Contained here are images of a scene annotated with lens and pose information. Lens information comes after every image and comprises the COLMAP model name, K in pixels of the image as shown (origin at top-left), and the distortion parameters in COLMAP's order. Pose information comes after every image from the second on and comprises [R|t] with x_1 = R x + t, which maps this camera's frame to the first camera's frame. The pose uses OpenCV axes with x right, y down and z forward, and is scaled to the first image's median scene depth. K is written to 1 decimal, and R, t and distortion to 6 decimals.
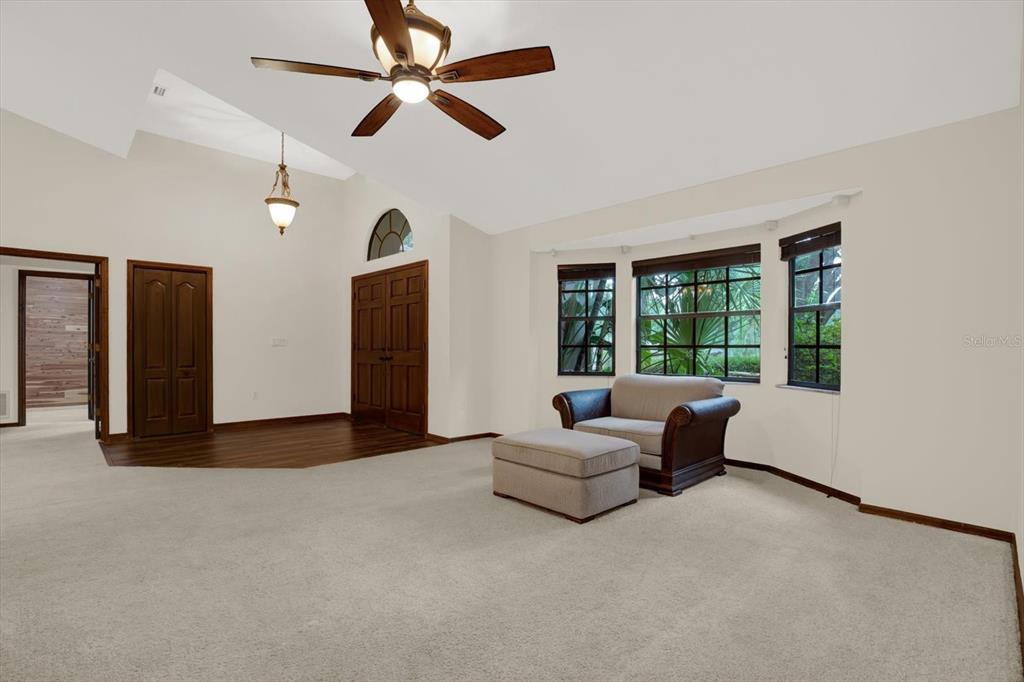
lens RADIAL K [[496.5, 0, 512.0], [0, 496.5, 341.0], [0, 0, 1]] dist [-0.015819, 0.000180]
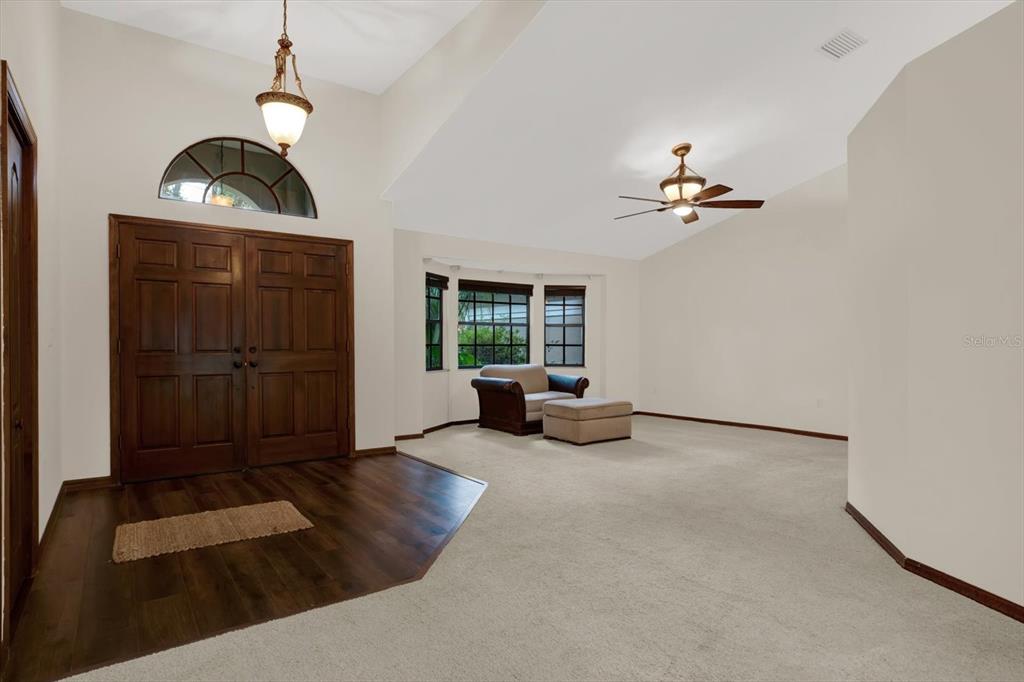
lens RADIAL K [[496.5, 0, 512.0], [0, 496.5, 341.0], [0, 0, 1]] dist [-0.015819, 0.000180]
pose [[0.175846, 0.006095, 0.984399, -0.994162], [-0.009183, 0.999947, -0.004551, 0.005110], [-0.984375, -0.008239, 0.175892, 0.632498]]
